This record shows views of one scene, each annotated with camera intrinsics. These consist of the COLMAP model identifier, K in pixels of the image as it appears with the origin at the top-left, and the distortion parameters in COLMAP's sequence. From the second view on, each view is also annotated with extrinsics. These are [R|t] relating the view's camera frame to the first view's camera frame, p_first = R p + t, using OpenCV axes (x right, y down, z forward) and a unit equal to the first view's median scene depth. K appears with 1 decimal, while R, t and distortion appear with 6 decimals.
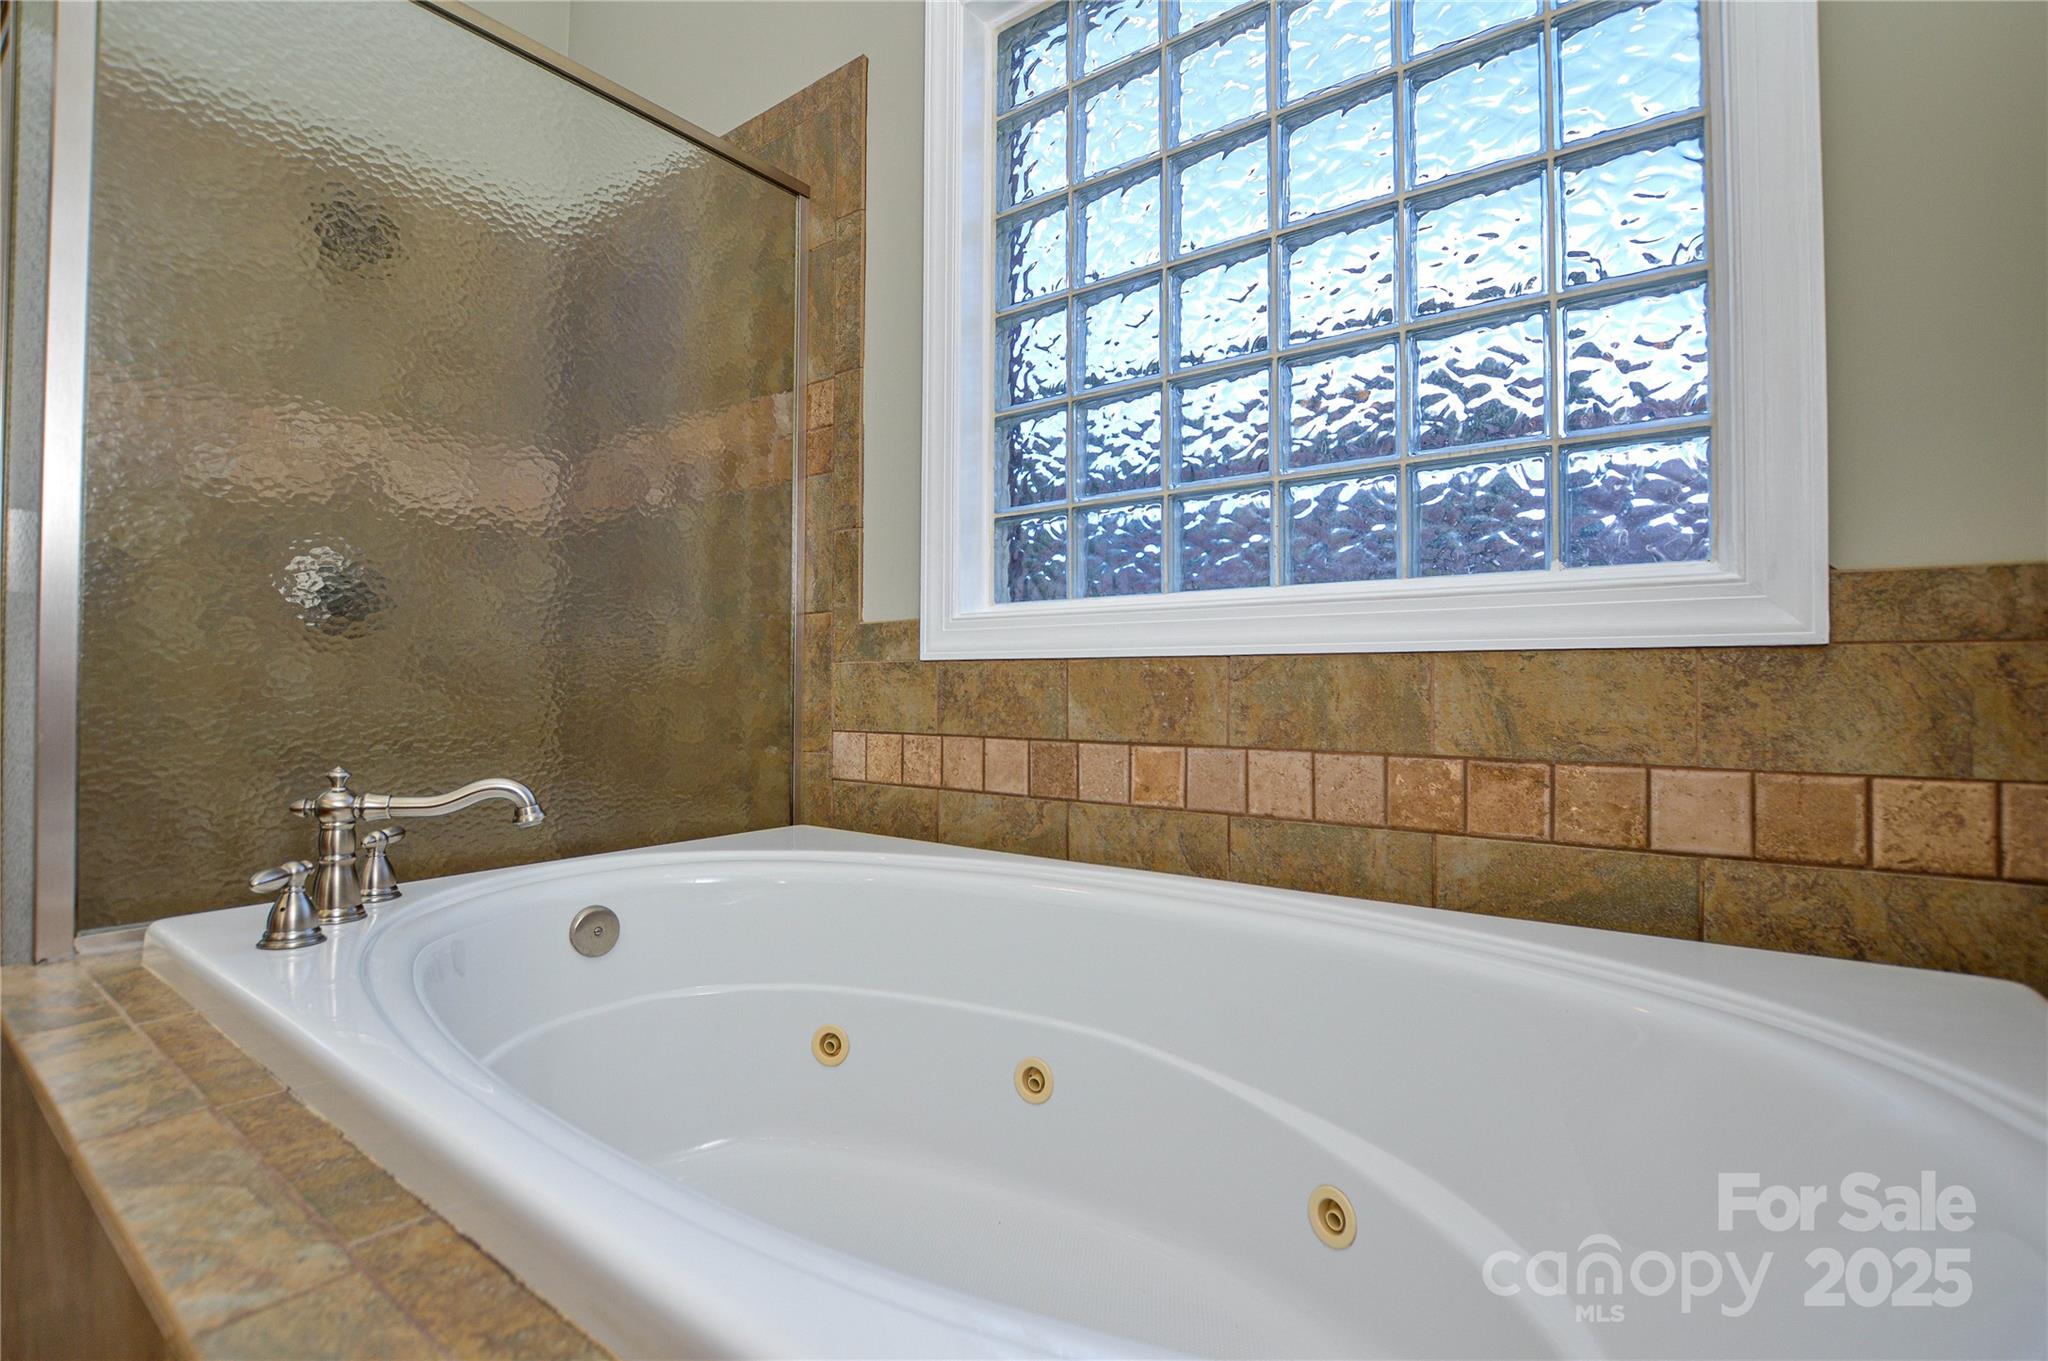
lens RADIAL K [[925.2, 0, 1024.0], [0, 925.2, 680.5], [0, 0, 1]] dist [-0.020882, -0.000142]
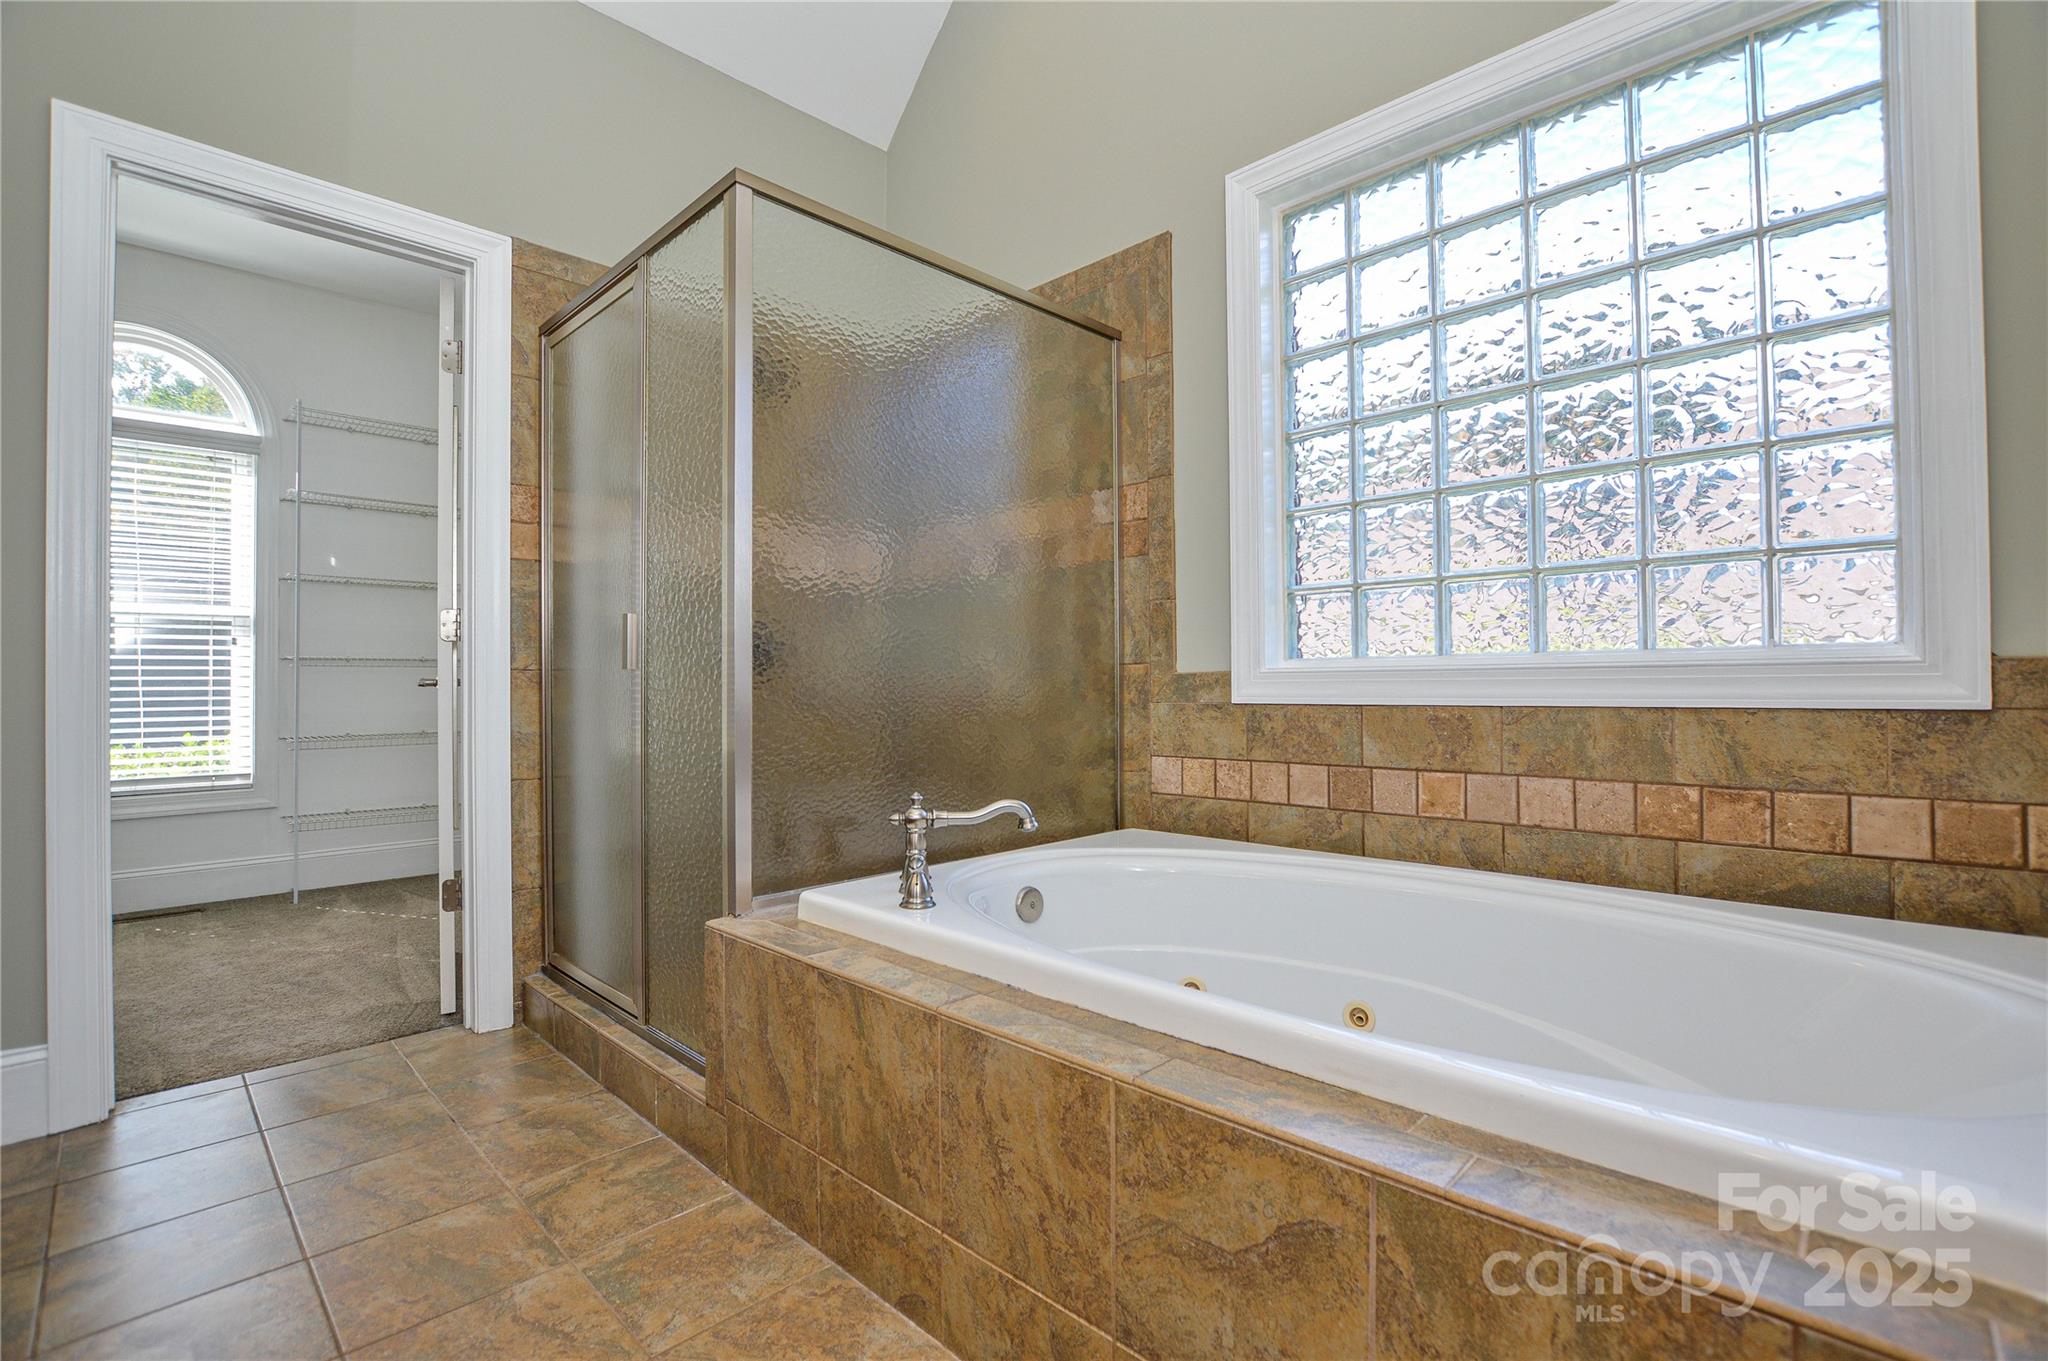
lens RADIAL K [[911.2, 0, 1018.8], [0, 911.2, 679.1], [0, 0, 1]] dist [-0.033042, 0.006675]
pose [[0.991172, -0.011470, -0.132084, -0.315072], [0.011542, 0.999933, -0.000221, -0.077633], [0.132078, -0.001306, 0.991239, -0.409618]]
